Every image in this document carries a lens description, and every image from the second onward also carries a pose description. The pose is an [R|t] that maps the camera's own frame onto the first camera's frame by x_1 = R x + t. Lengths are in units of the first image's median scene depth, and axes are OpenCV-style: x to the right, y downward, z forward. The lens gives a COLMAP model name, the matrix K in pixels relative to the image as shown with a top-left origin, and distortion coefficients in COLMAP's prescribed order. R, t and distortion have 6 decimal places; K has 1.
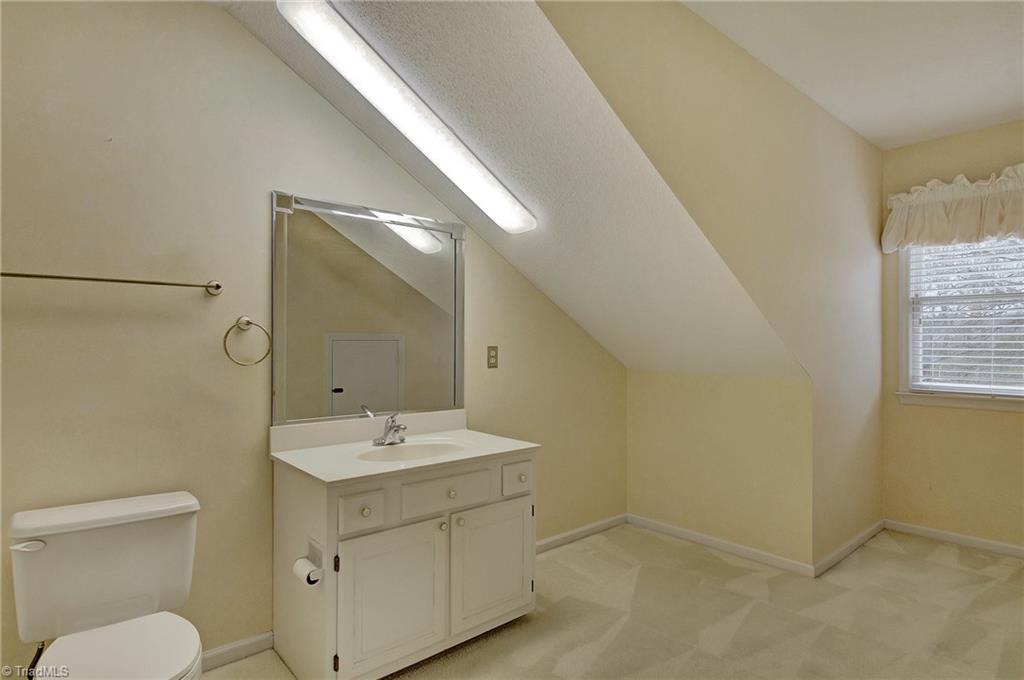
lens RADIAL K [[541.1, 0, 512.0], [0, 541.1, 340.0], [0, 0, 1]] dist [0.042892, -0.025639]
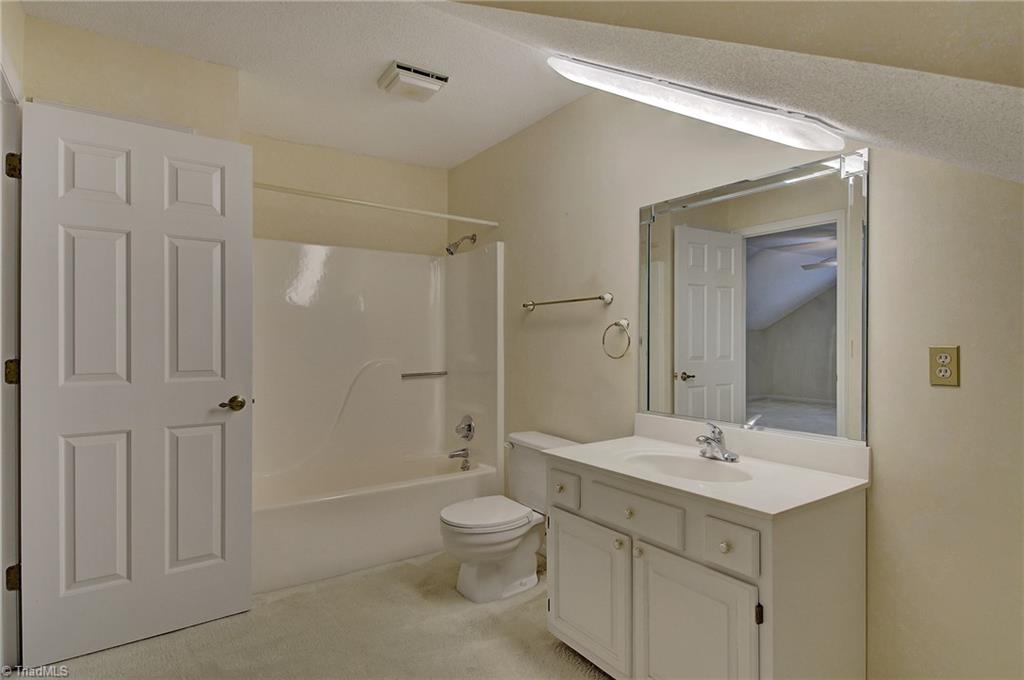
lens RADIAL K [[541.1, 0, 512.0], [0, 541.1, 340.0], [0, 0, 1]] dist [0.042892, -0.025639]
pose [[-0.073885, -0.001454, -0.997266, 0.759002], [0.004256, 0.999989, -0.001773, 0.006207], [0.997258, -0.004375, -0.073878, 0.866221]]
